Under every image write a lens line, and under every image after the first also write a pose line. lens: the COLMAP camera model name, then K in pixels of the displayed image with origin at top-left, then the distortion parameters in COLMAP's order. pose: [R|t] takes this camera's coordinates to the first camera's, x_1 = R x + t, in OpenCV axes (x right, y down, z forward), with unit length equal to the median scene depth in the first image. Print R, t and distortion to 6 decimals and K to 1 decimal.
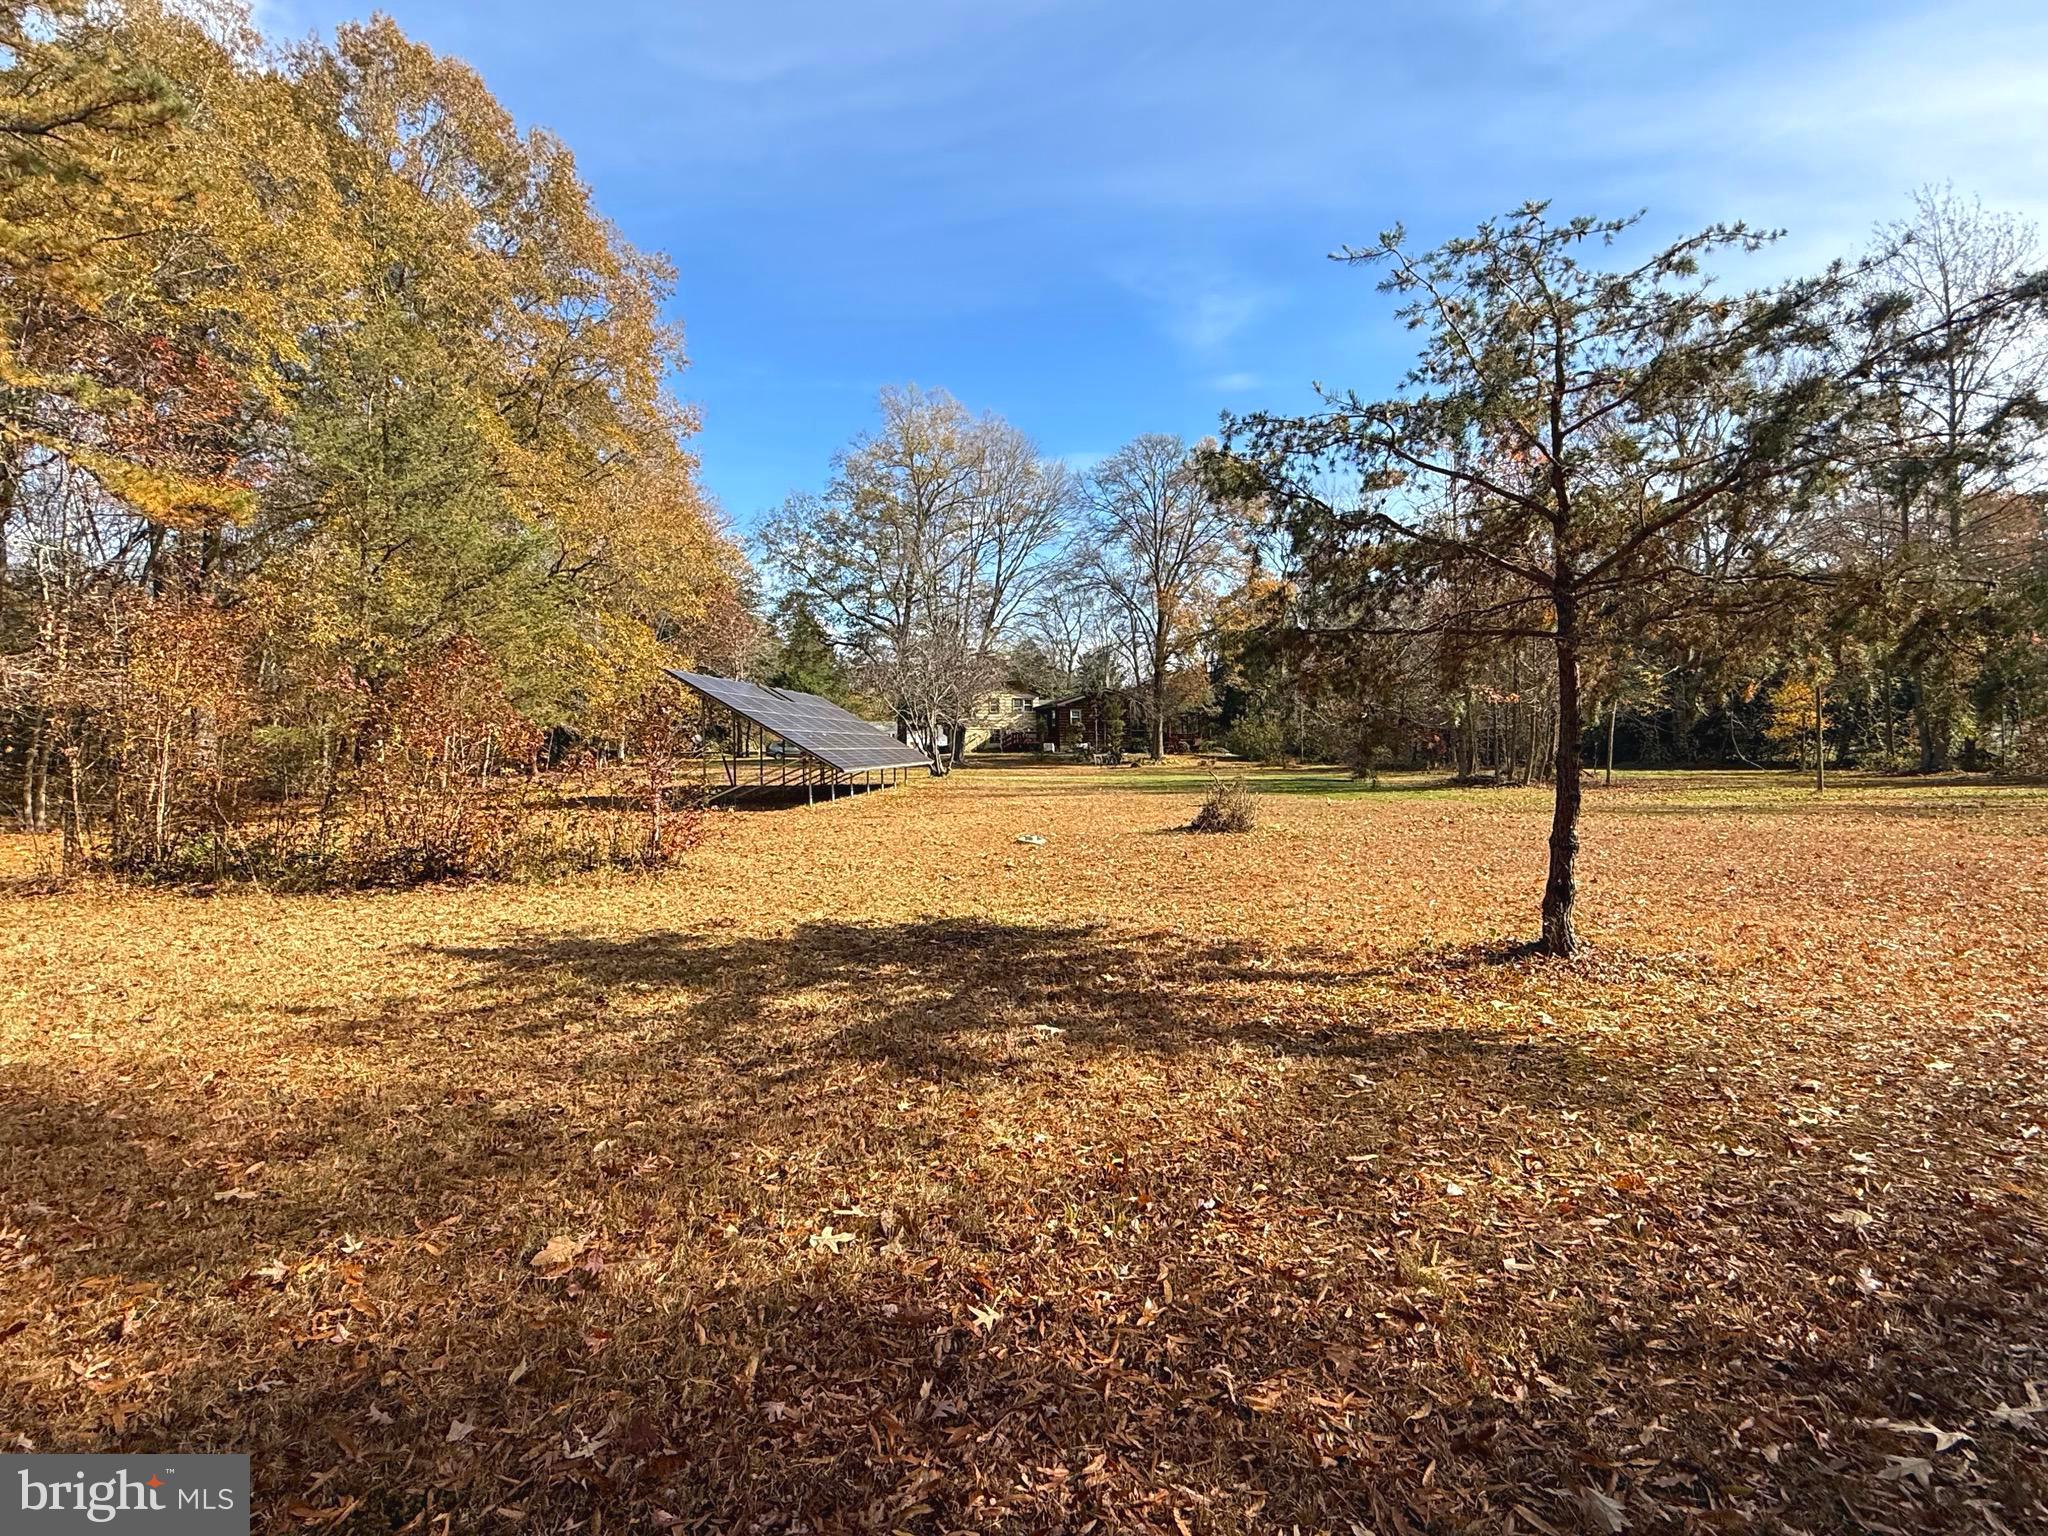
lens RADIAL K [[1066.9, 0, 1020.4], [0, 1066.9, 766.8], [0, 0, 1]] dist [-0.004487, -0.001434]
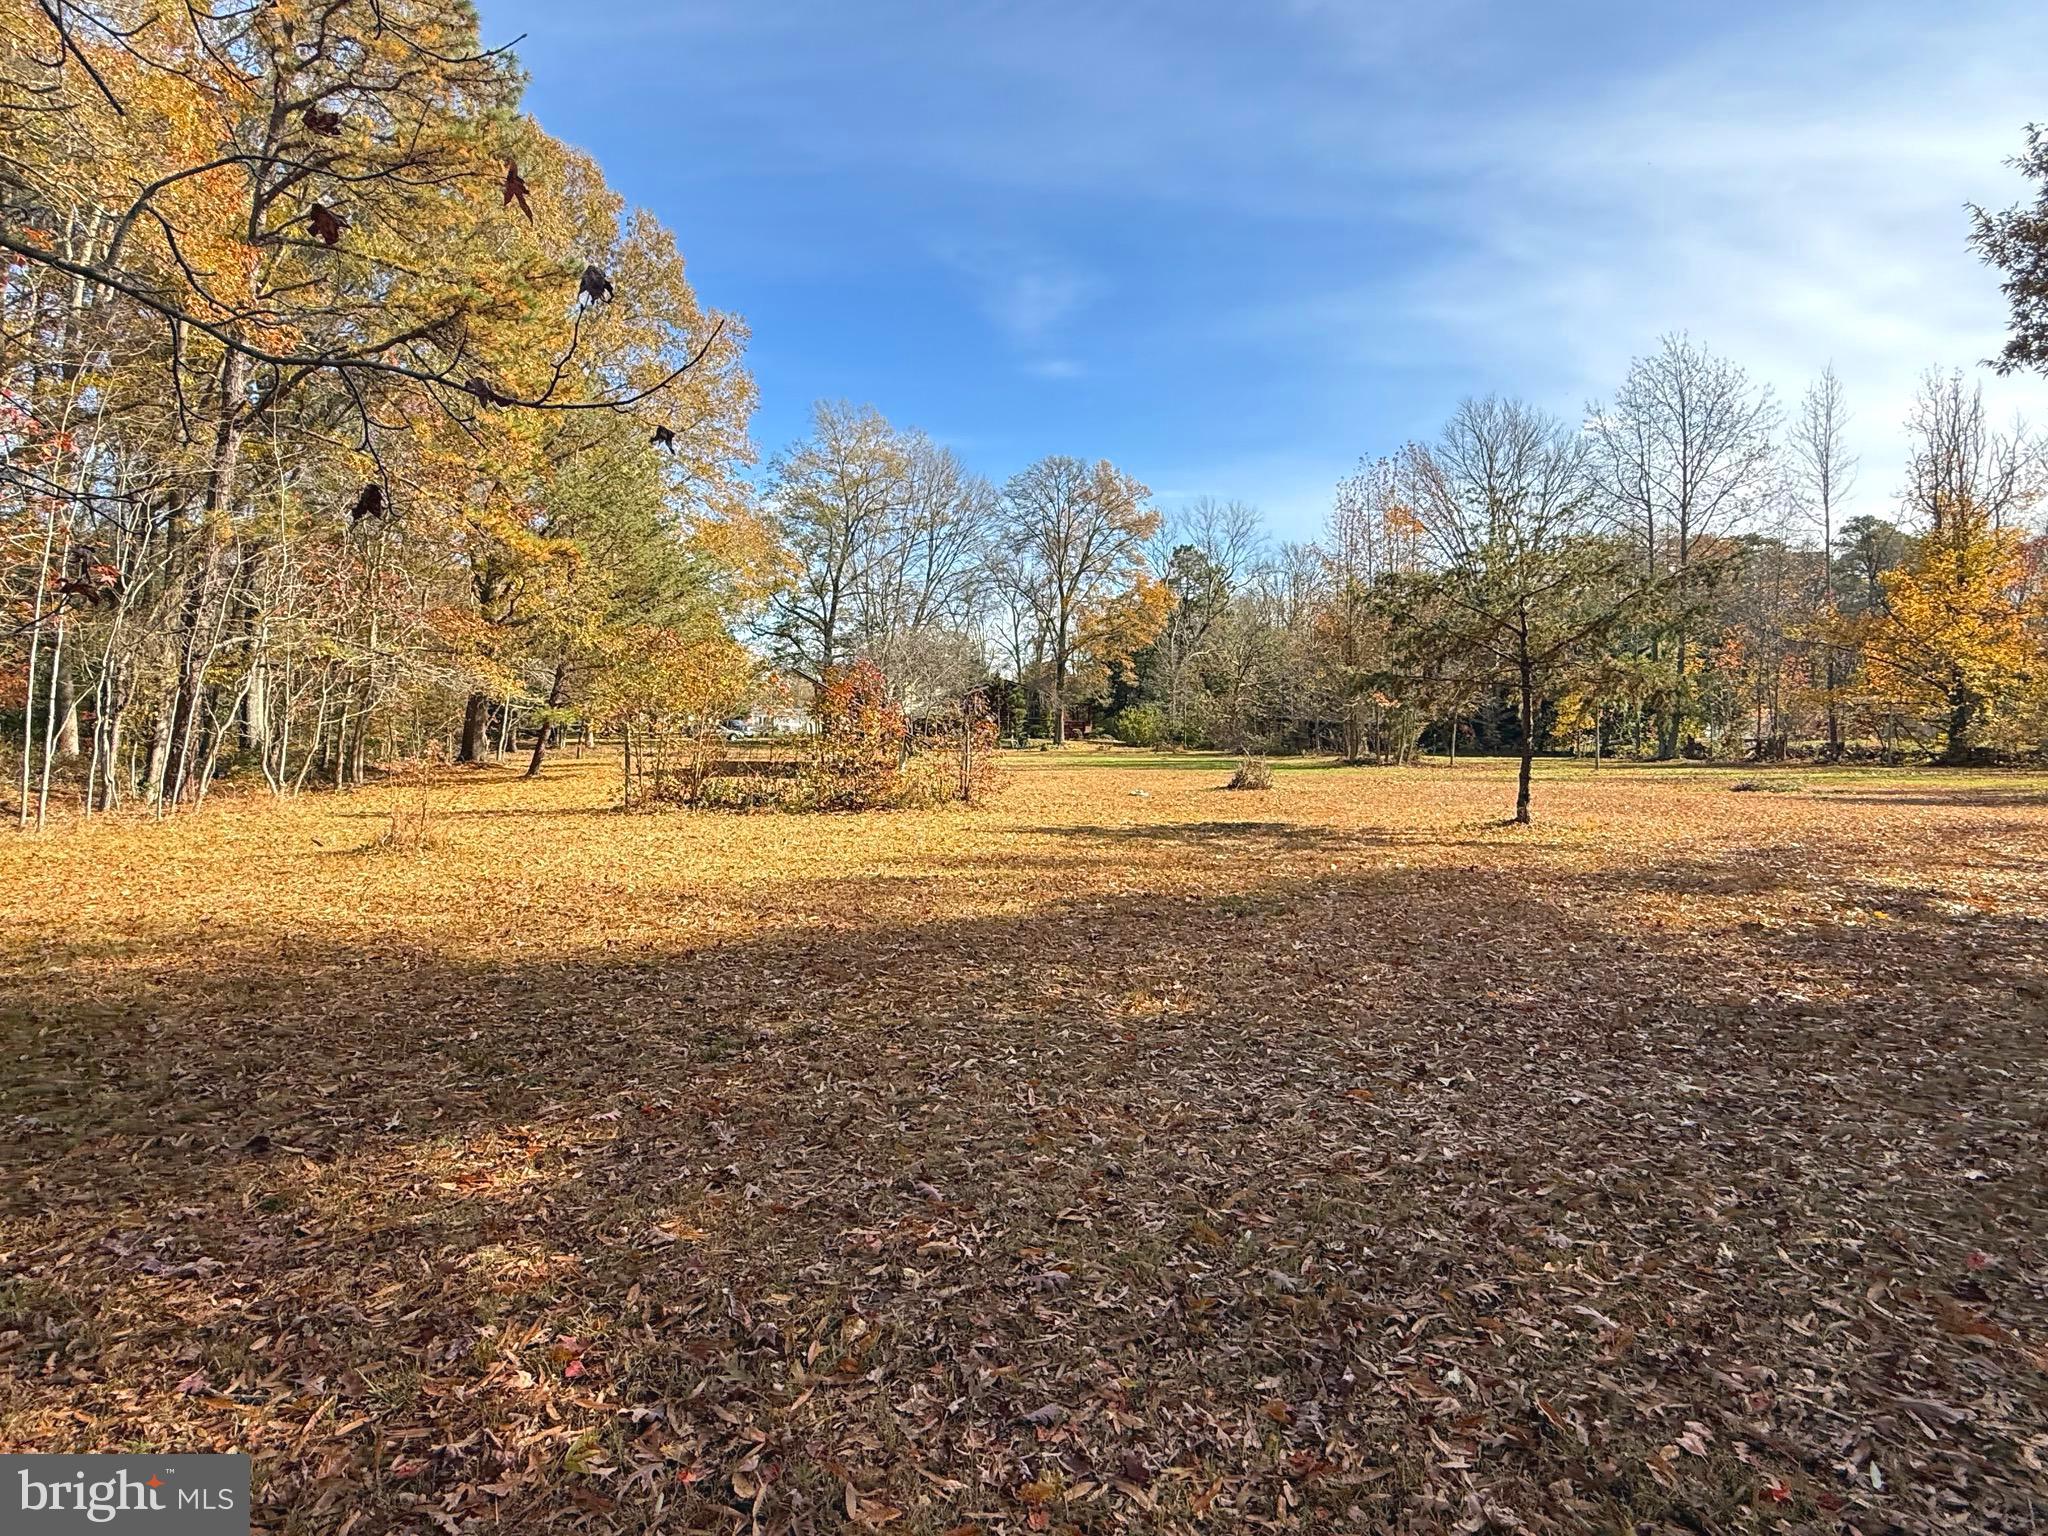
lens RADIAL K [[1066.9, 0, 1027.0], [0, 1066.9, 766.6], [0, 0, 1]] dist [-0.004487, -0.001434]
pose [[0.985956, 0.007945, 0.166819, -0.096129], [-0.010175, 0.999870, 0.012517, 0.002862], [-0.166698, -0.014039, 0.985908, -0.113311]]
